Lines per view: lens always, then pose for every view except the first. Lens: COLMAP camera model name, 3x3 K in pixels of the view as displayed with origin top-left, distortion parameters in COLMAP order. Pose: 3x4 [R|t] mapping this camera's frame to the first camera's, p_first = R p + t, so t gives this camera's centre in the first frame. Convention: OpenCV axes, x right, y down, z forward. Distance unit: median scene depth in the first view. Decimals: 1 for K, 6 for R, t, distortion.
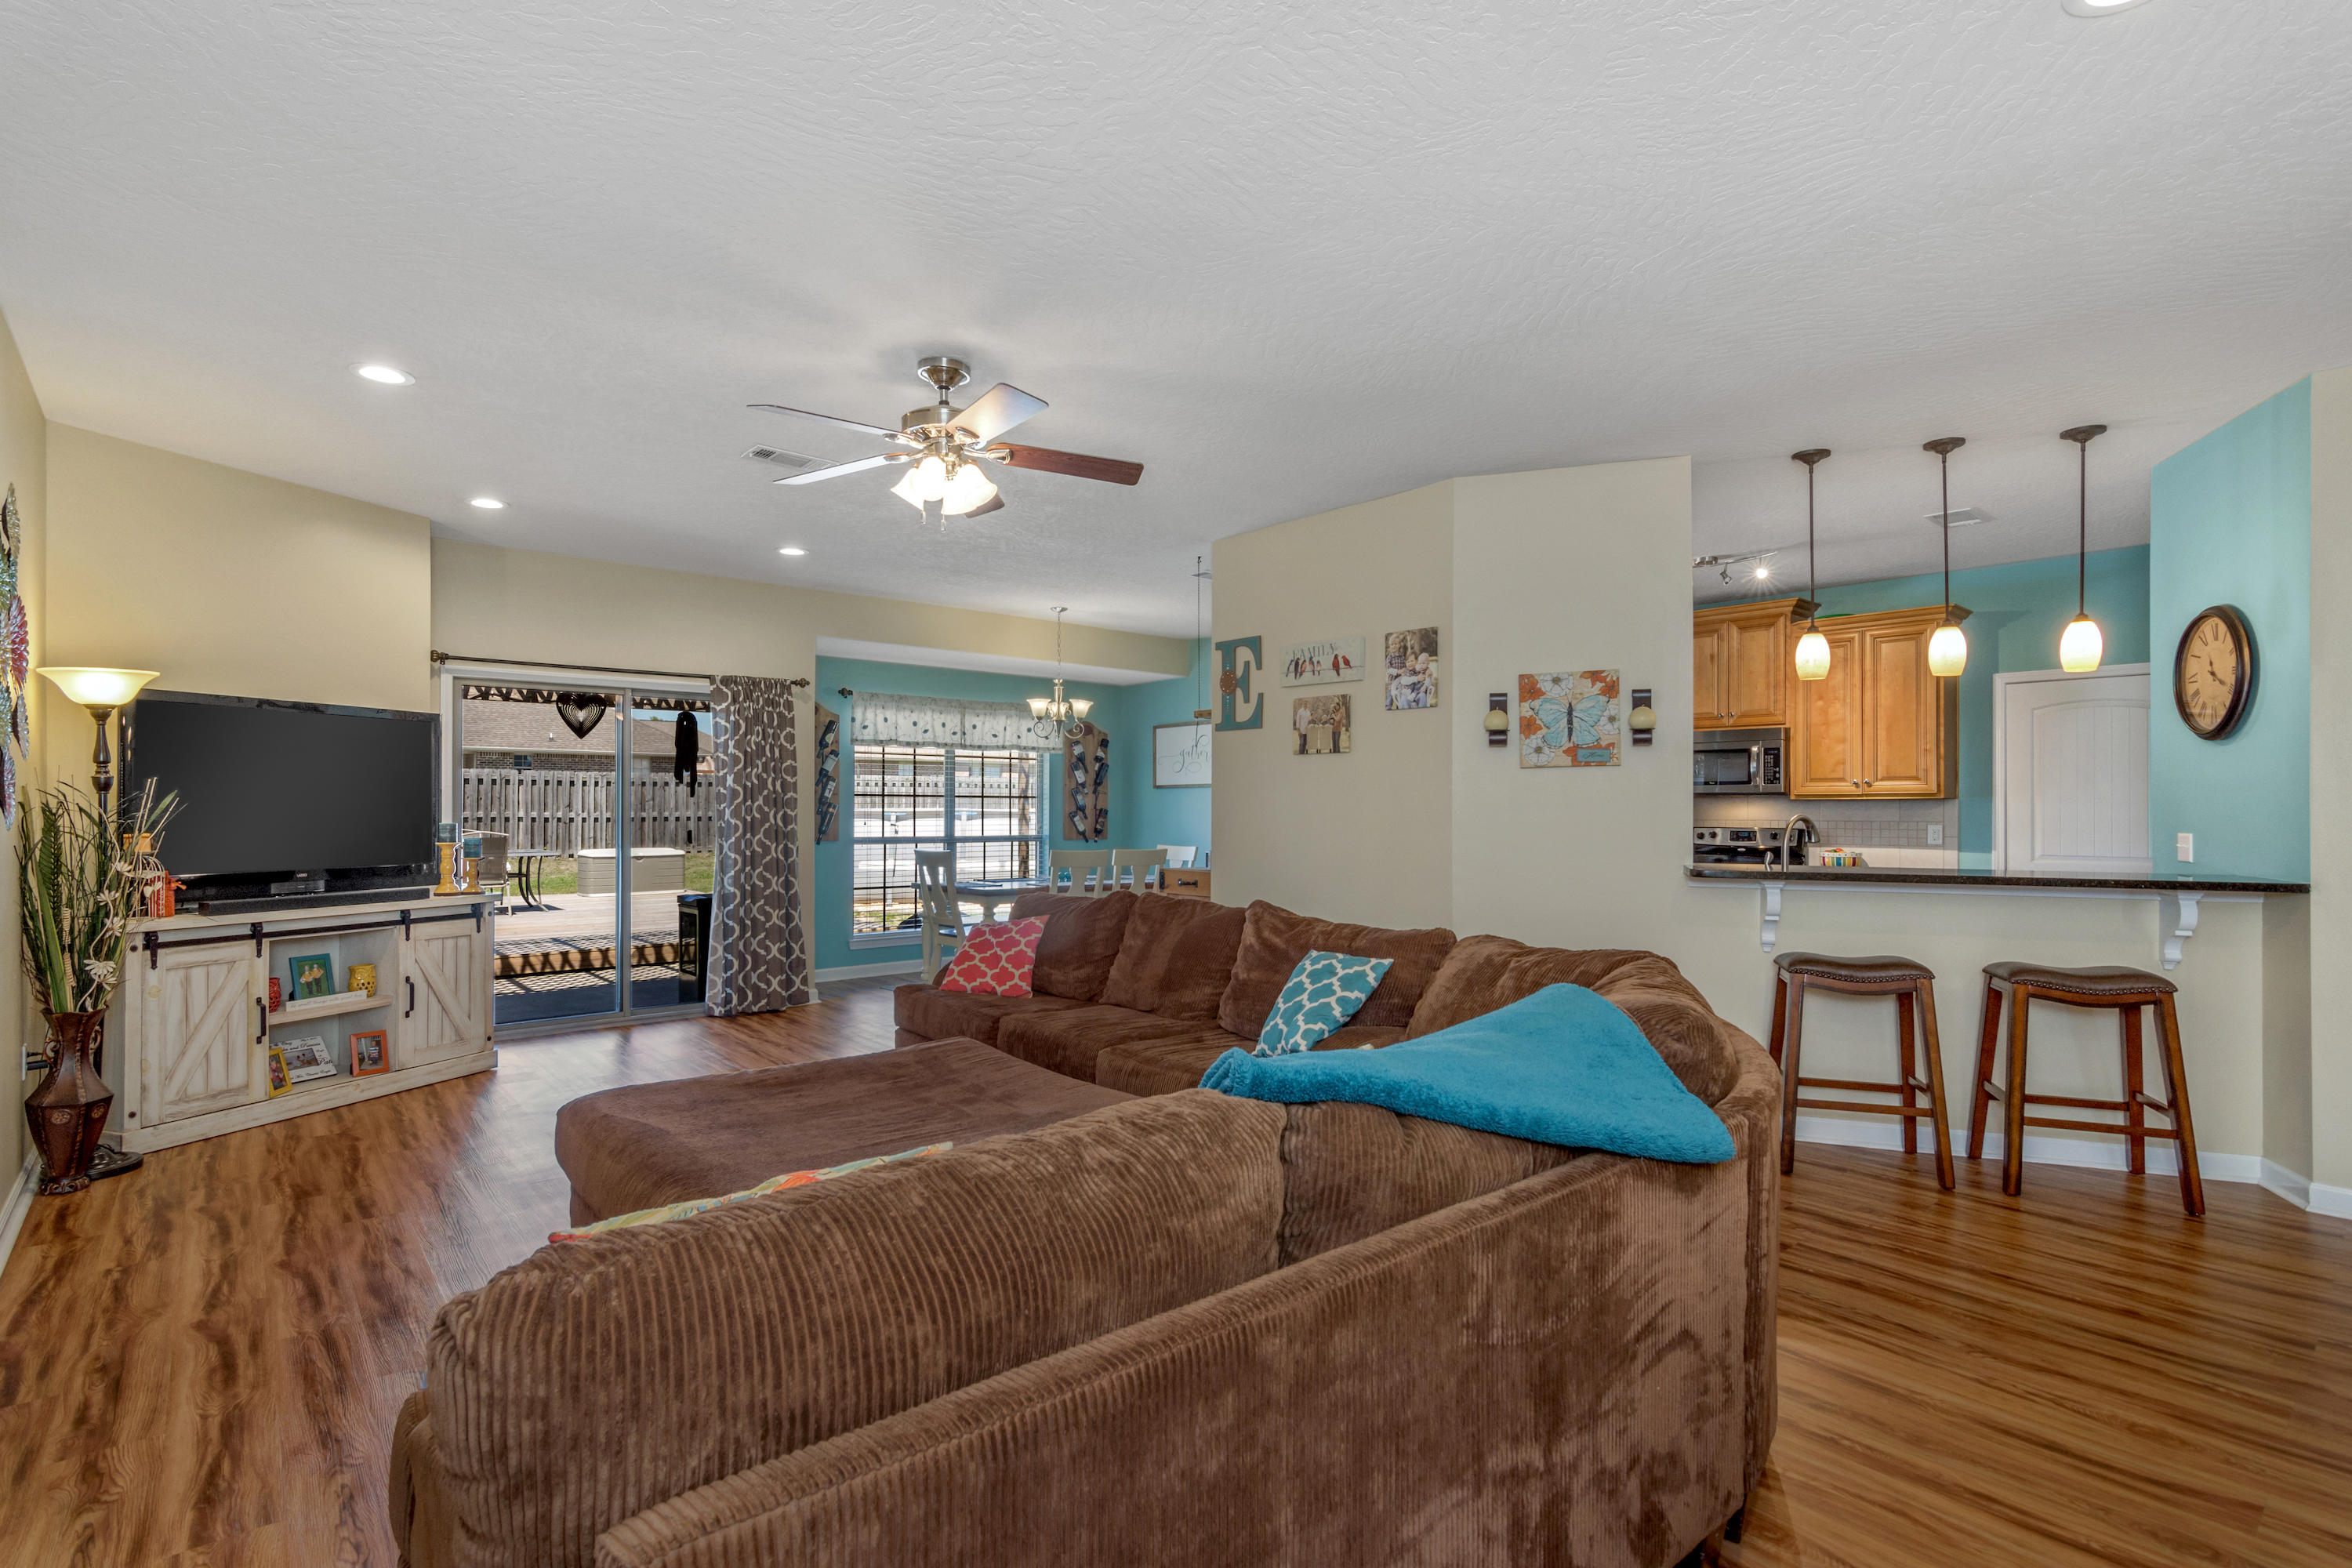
lens RADIAL K [[1135.0, 0, 1153.5], [0, 1135.0, 798.0], [0, 0, 1]] dist [-0.002762, 0.002976]
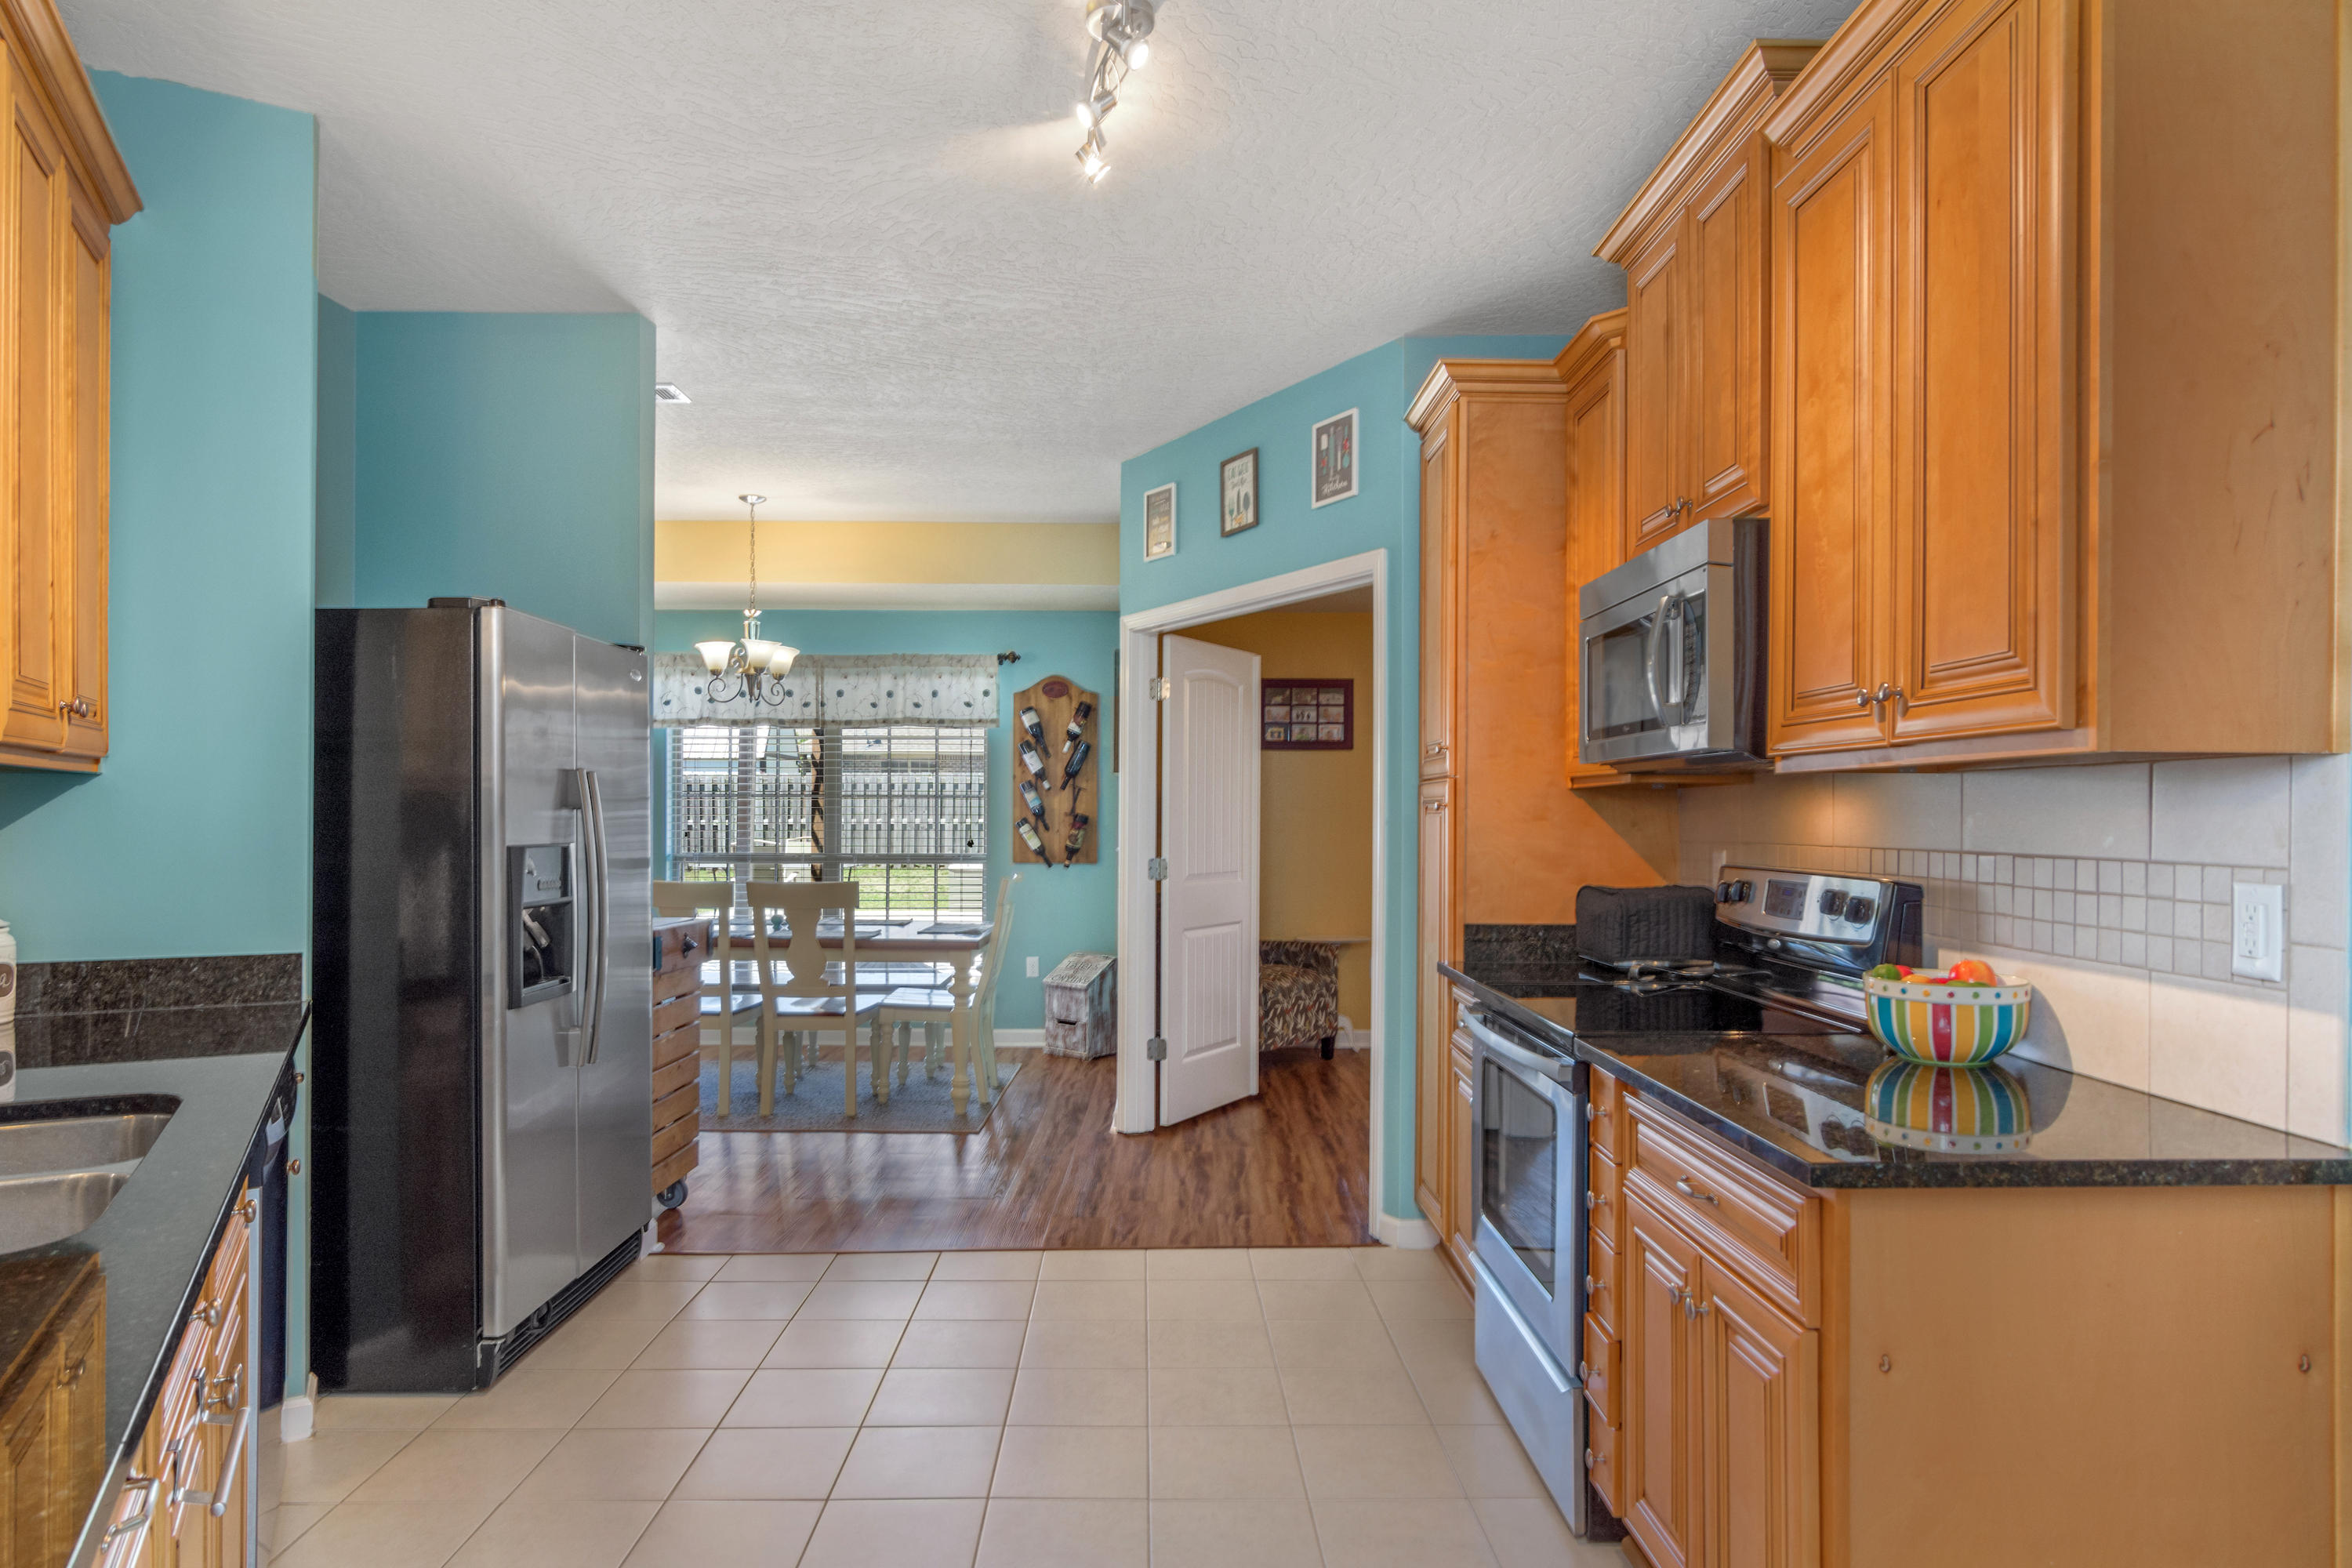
lens RADIAL K [[1342.9, 0, 1171.0], [0, 1342.9, 812.1], [0, 0, 1]] dist [-0.005949, -0.010250]
pose [[0.768161, -0.002198, -0.640253, 0.678696], [0.006859, 0.999965, 0.004797, 0.008096], [0.640220, -0.008077, 0.768149, 0.670921]]
